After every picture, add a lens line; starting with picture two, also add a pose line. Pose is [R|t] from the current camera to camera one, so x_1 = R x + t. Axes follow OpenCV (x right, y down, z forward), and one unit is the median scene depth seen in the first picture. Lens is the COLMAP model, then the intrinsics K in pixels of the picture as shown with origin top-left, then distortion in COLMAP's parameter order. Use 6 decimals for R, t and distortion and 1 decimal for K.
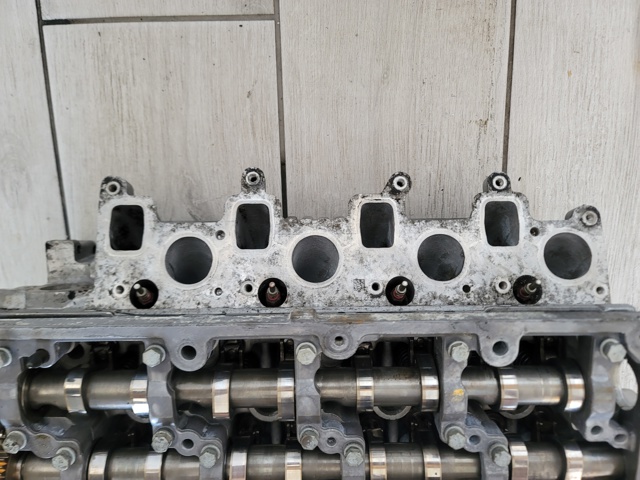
lens RADIAL K [[468.1, 0, 328.2], [0, 468.1, 241.1], [0, 0, 1]] dist [0.051839, -0.070191]
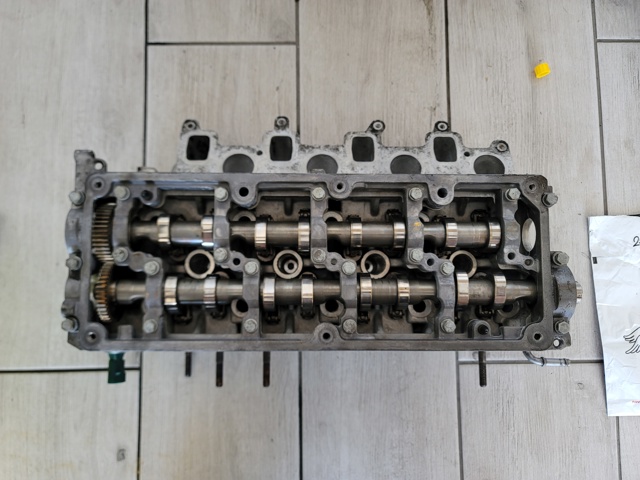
lens RADIAL K [[461.9, 0, 320.0], [0, 461.9, 240.0], [0, 0, 1]] dist [0.001953, -0.000546]
pose [[0.999927, 0.010748, 0.005516, -0.039221], [-0.008890, 0.963790, -0.266516, 0.638406], [-0.008181, 0.266447, 0.963815, -0.352111]]
